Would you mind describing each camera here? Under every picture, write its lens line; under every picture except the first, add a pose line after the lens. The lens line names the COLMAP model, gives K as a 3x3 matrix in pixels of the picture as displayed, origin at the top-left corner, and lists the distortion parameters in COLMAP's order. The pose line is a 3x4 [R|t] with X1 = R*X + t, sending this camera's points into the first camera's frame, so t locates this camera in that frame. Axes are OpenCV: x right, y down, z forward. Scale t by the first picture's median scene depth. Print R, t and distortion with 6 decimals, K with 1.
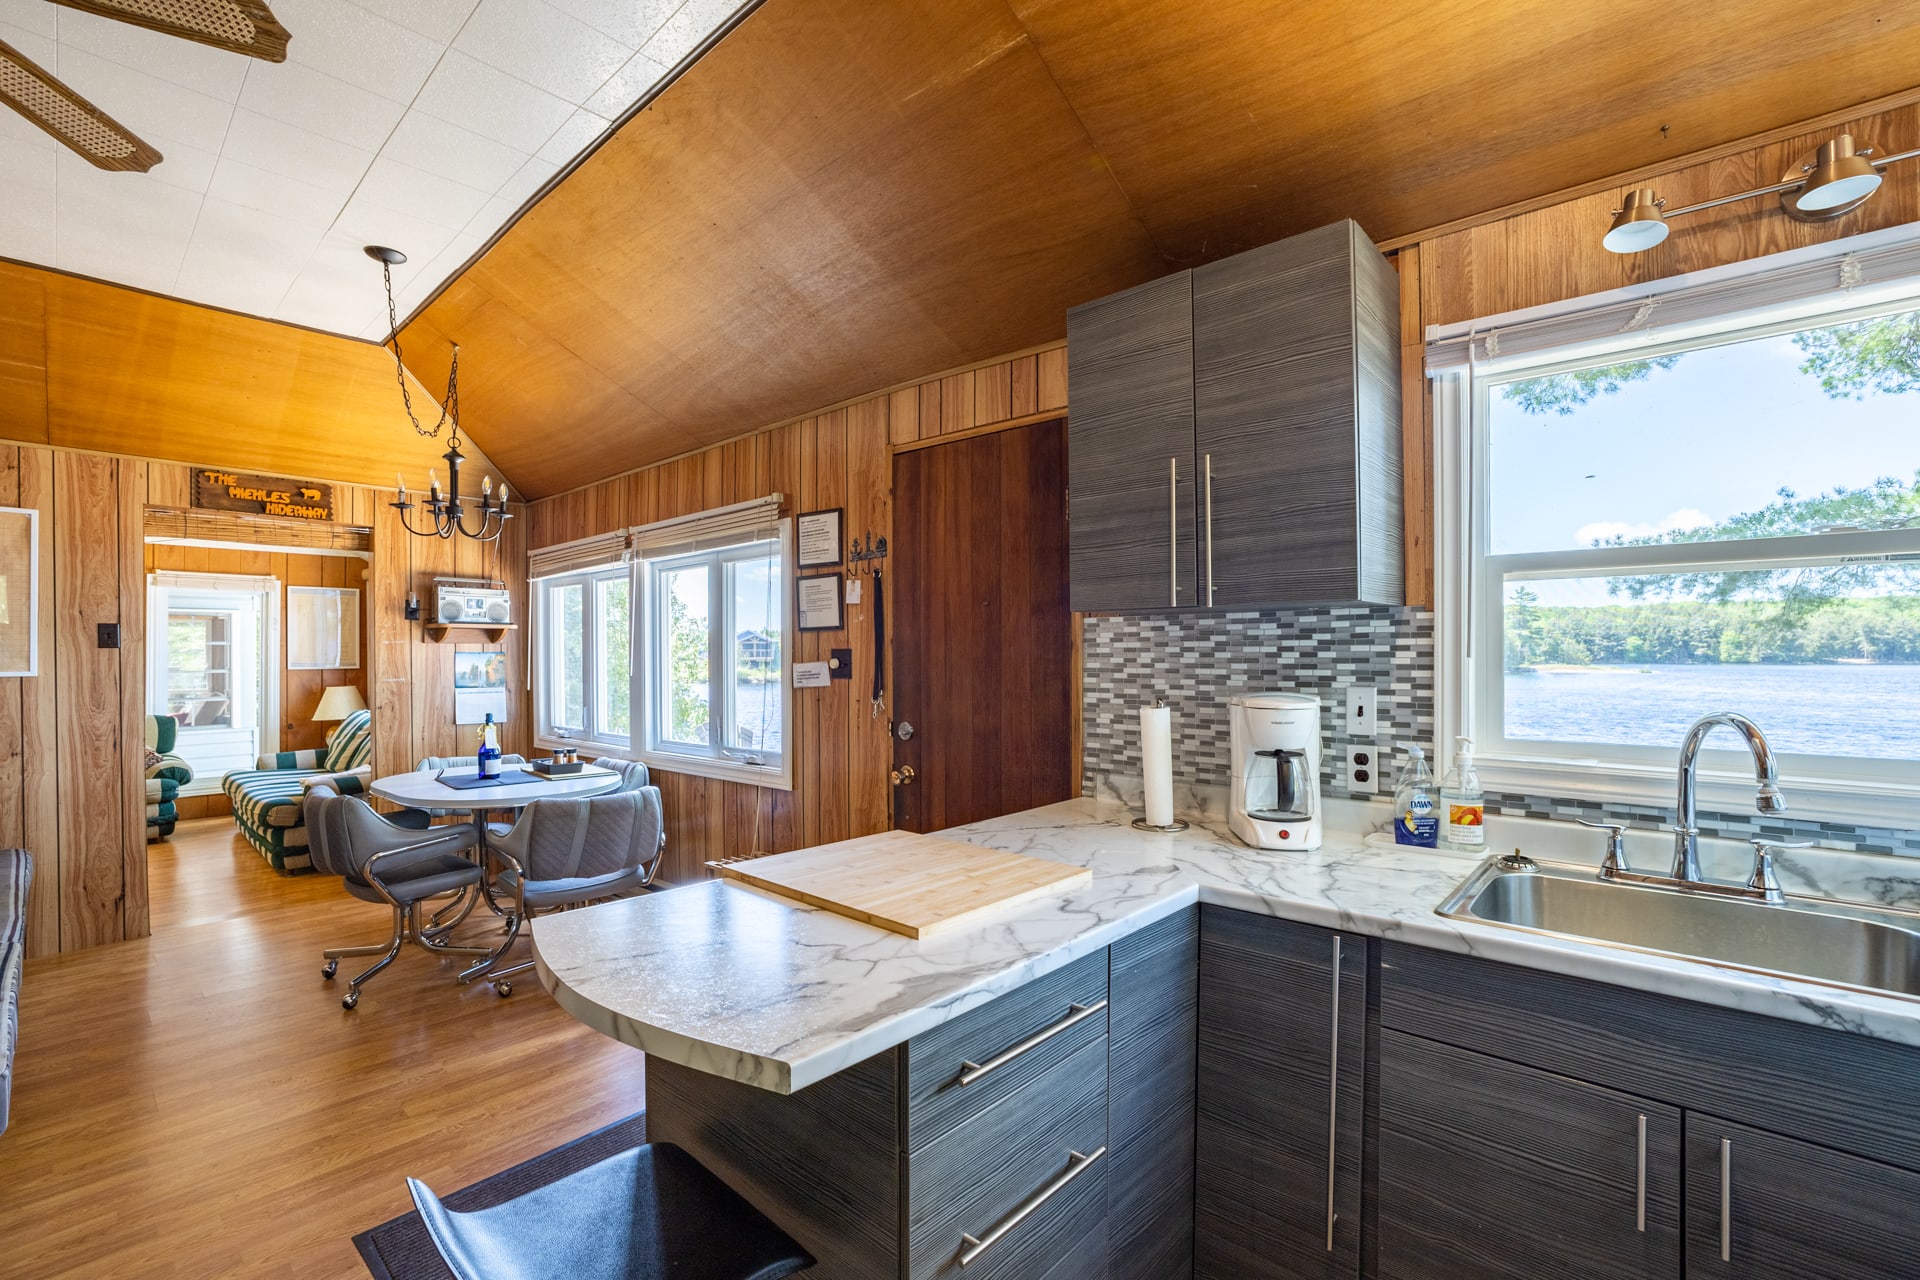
lens RADIAL K [[843.8, 0, 961.2], [0, 843.8, 647.1], [0, 0, 1]] dist [-0.044223, 0.017318]
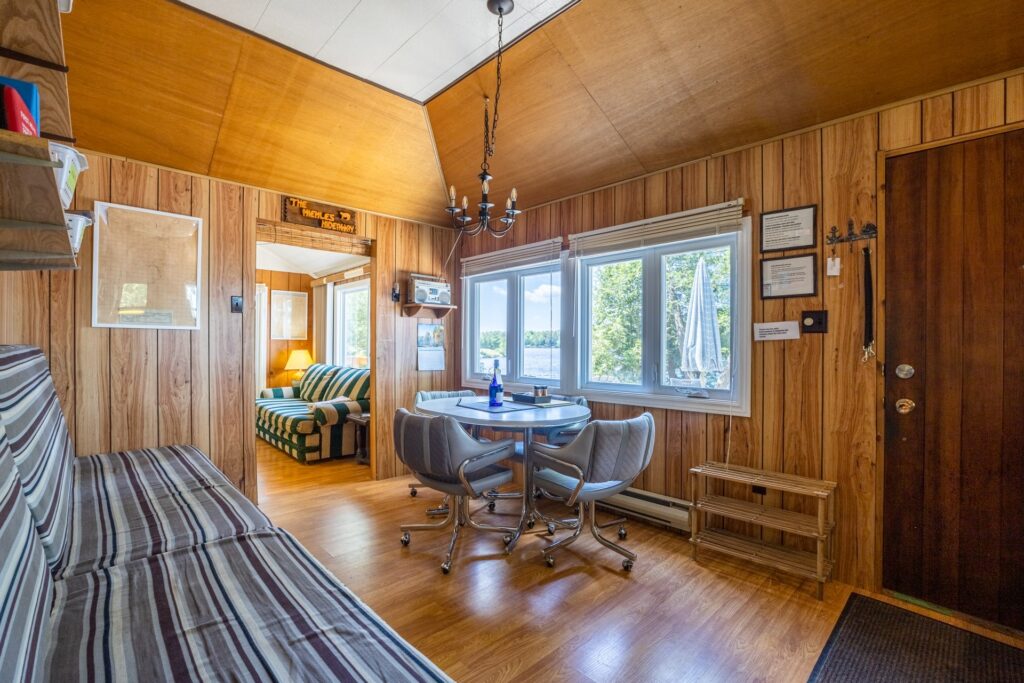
lens RADIAL K [[455.7, 0, 512.0], [0, 455.7, 341.5], [0, 0, 1]] dist [-0.054488, 0.018086]
pose [[0.997149, 0.011765, -0.074531, -0.483587], [-0.011716, 0.999931, 0.001095, 0.047486], [0.074539, -0.000219, 0.997218, 0.227486]]
